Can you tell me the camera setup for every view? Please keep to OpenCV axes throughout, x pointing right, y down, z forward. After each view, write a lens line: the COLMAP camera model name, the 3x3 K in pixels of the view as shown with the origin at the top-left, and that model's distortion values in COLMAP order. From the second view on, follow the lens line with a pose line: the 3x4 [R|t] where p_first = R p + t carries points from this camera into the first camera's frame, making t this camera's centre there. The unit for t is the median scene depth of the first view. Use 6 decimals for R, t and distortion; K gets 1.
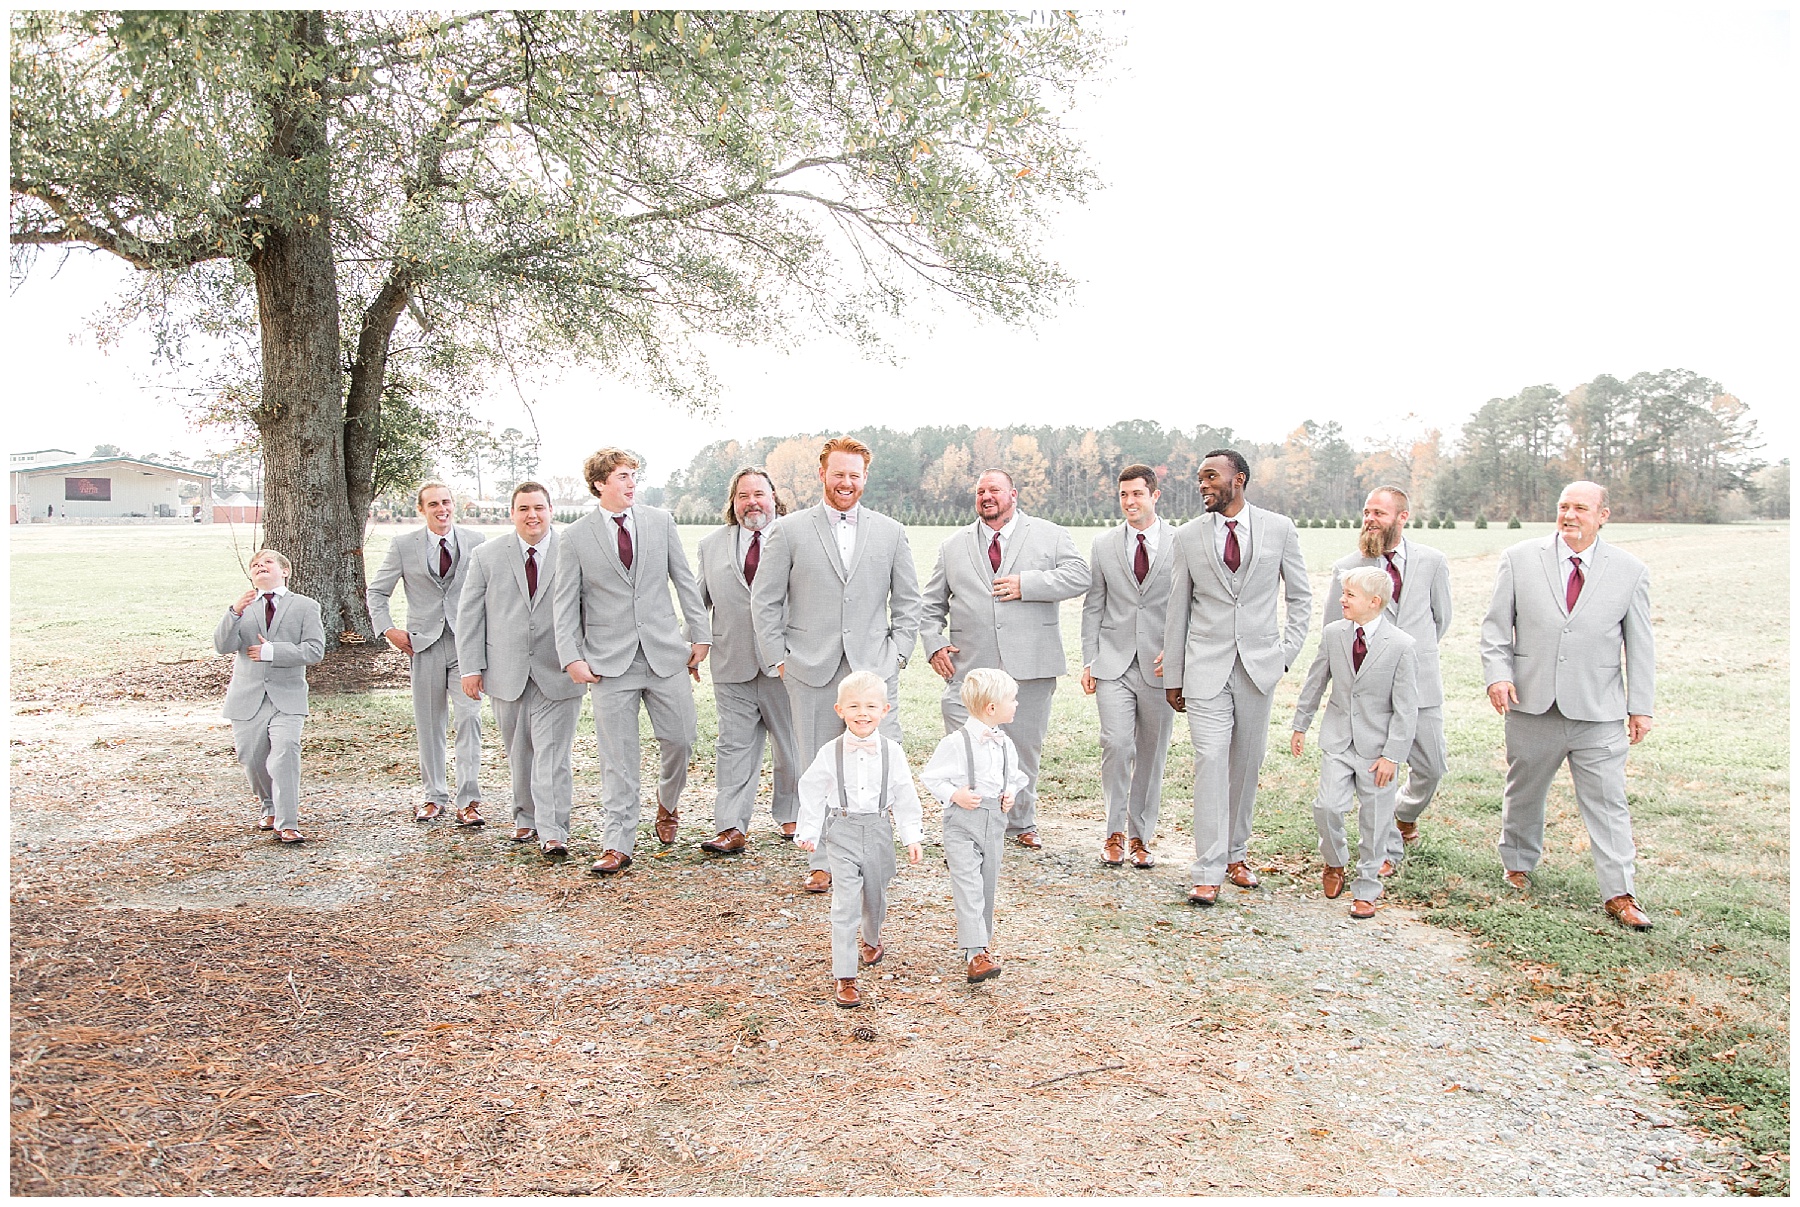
lens RADIAL K [[1747.3, 0, 930.1], [0, 1747.3, 601.8], [0, 0, 1]] dist [0.017451, 0.018846]
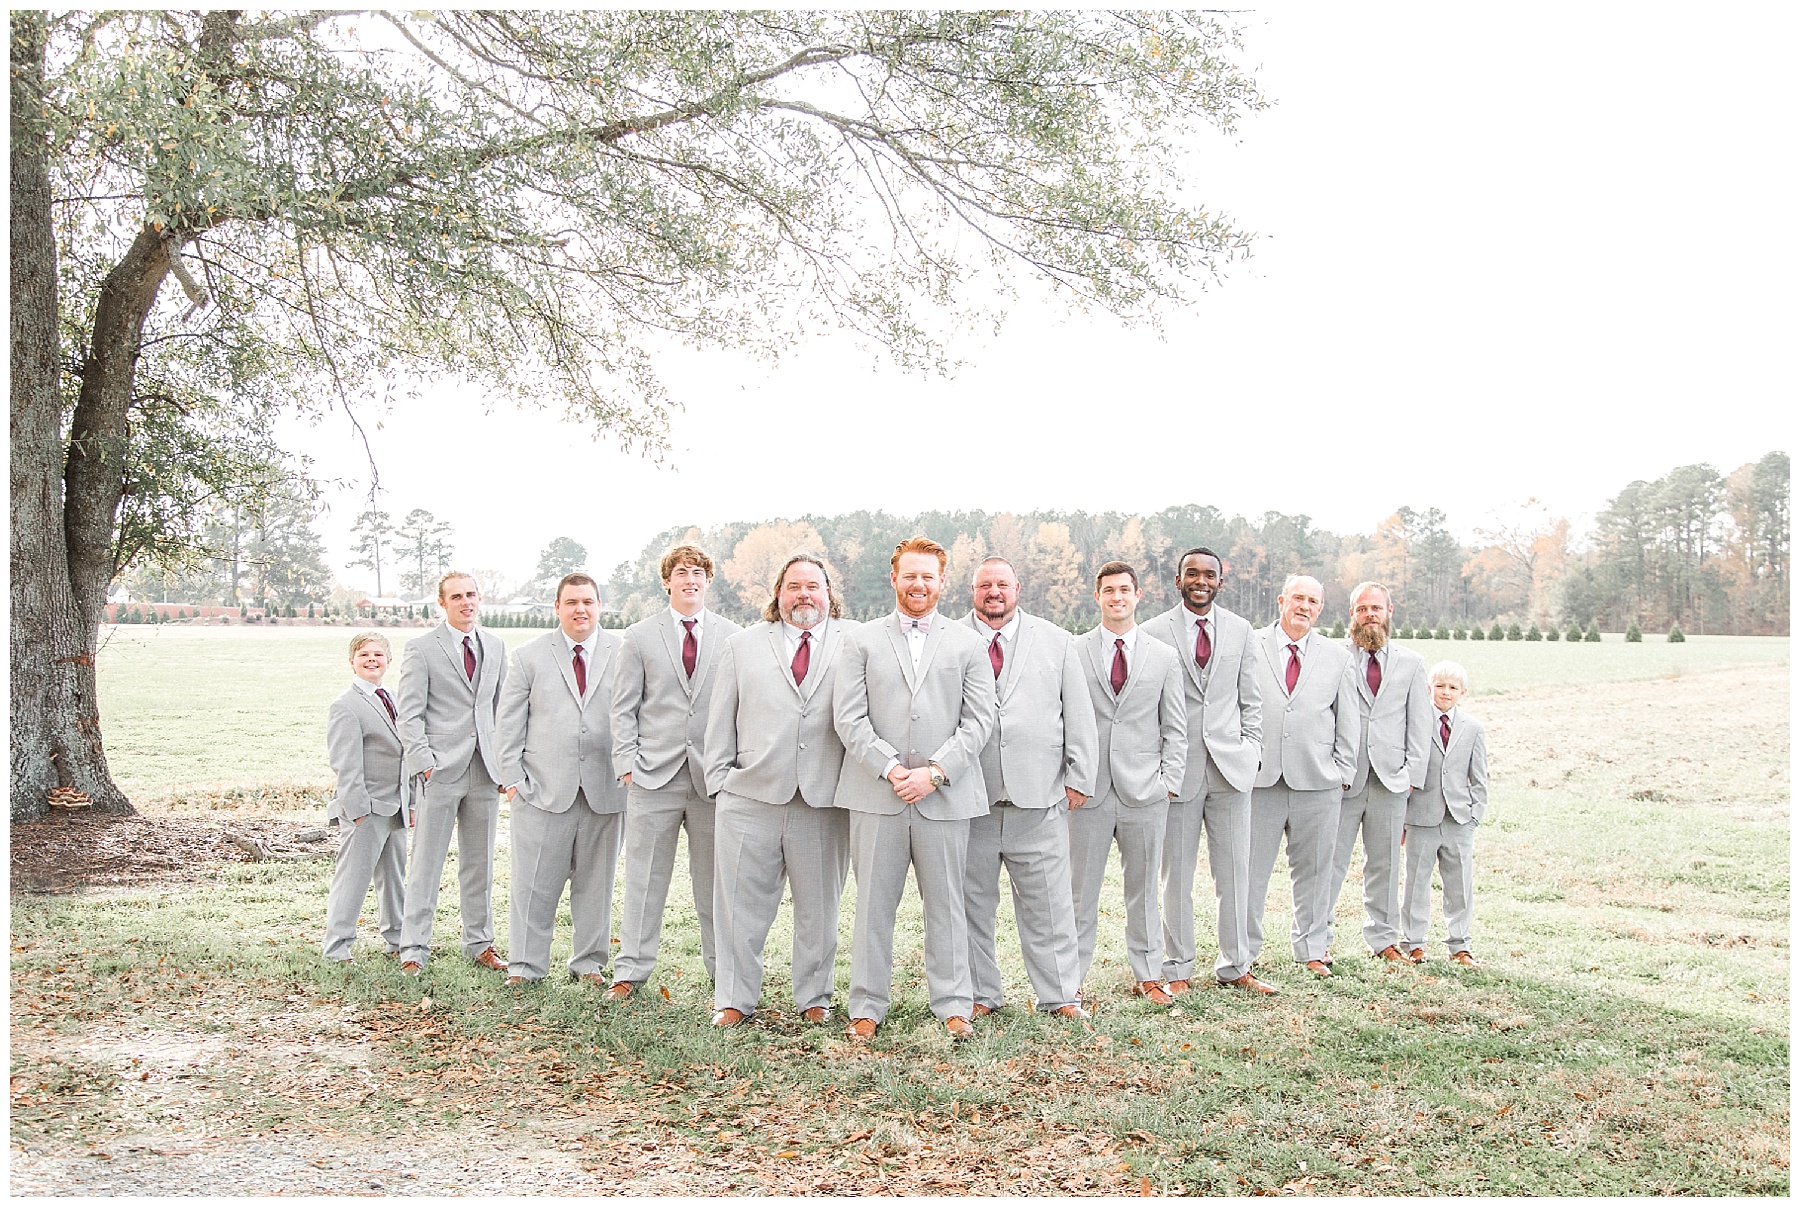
lens RADIAL K [[1747.3, 0, 892.7], [0, 1747.3, 639.3], [0, 0, 1]] dist [0.017451, 0.018846]
pose [[0.999971, 0.007614, -0.000192, -0.021275], [-0.007615, 0.999031, -0.043351, -0.005909], [-0.000138, 0.043351, 0.999060, 0.205210]]
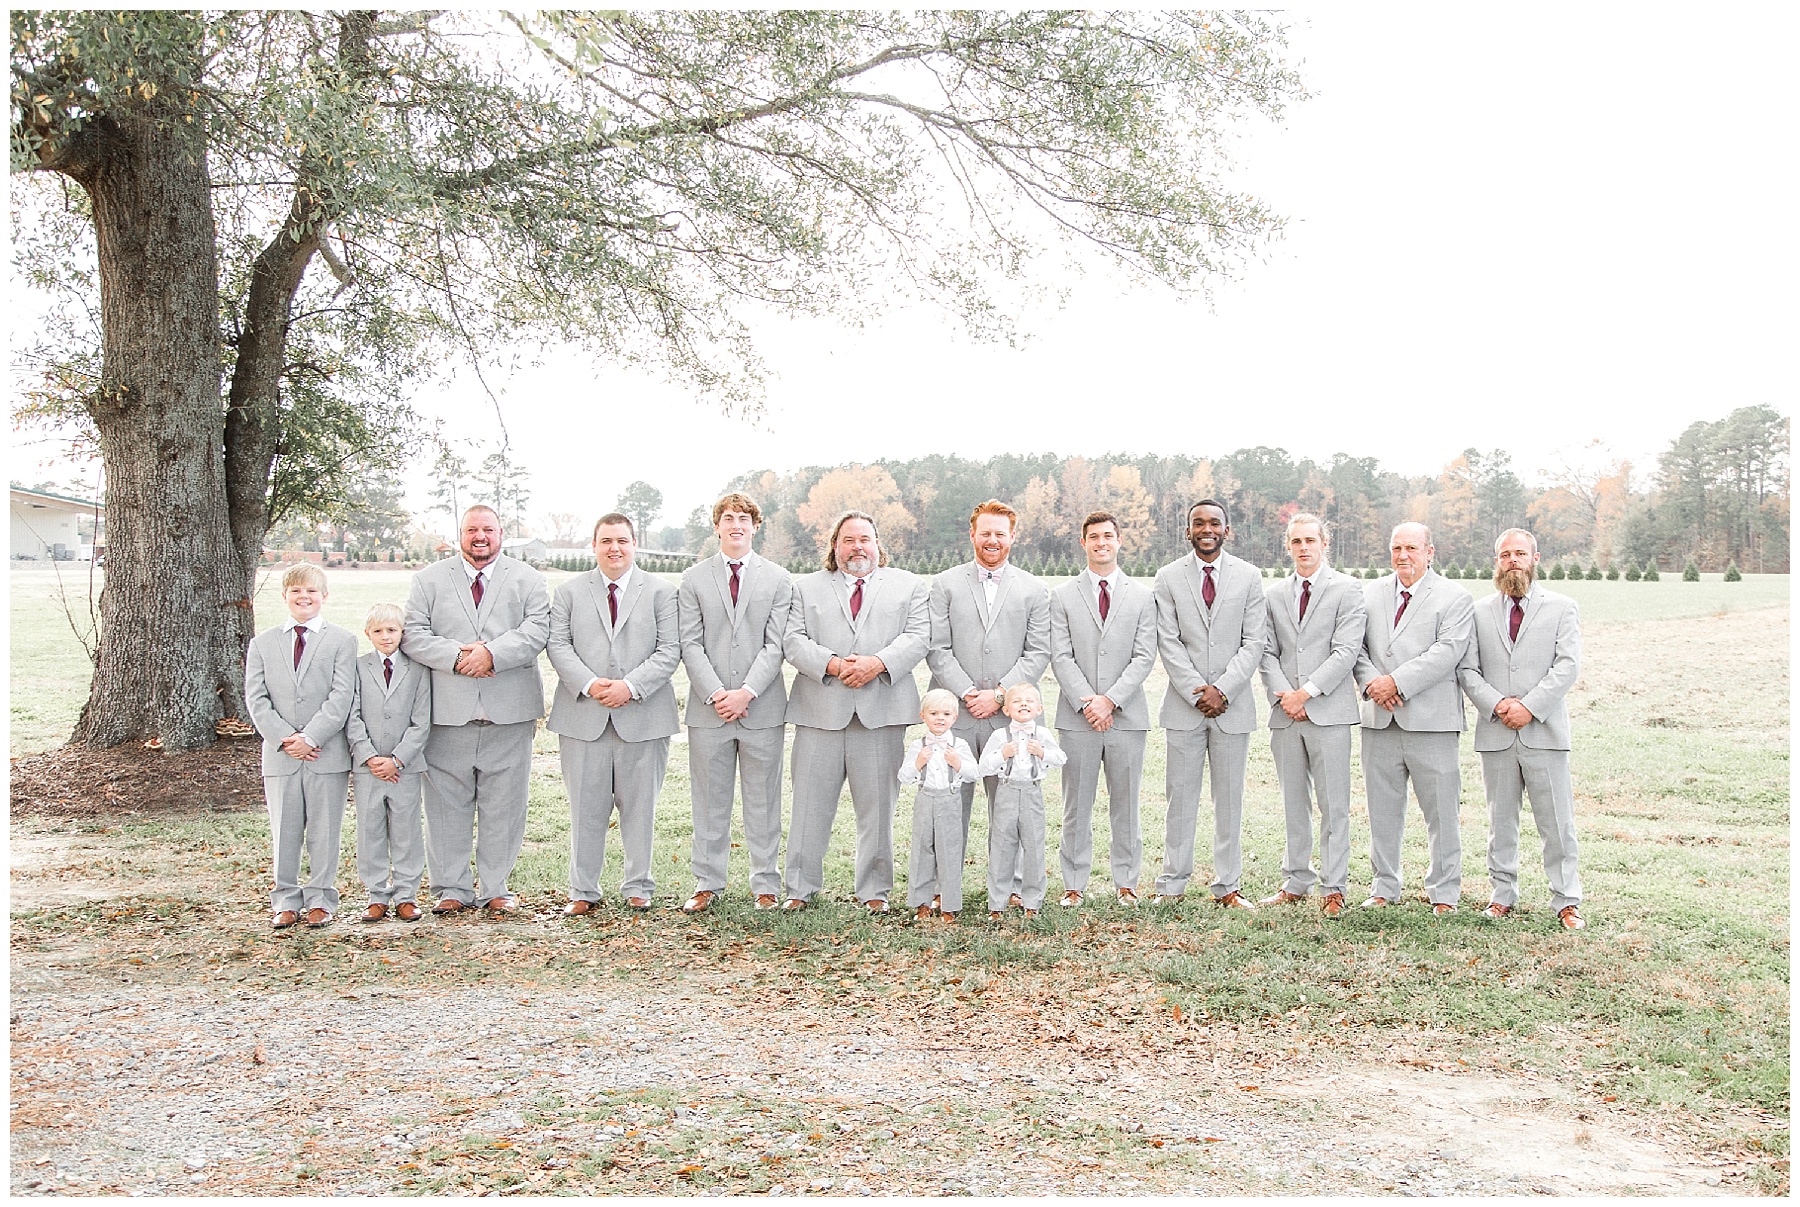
lens RADIAL K [[1846.7, 0, 982.2], [0, 1846.7, 630.4], [0, 0, 1]] dist [0.036659, 0.000000]
pose [[0.999933, 0.003351, 0.011092, -0.023546], [-0.003171, 0.999863, -0.016223, -0.003875], [-0.011145, 0.016187, 0.999807, 0.143252]]
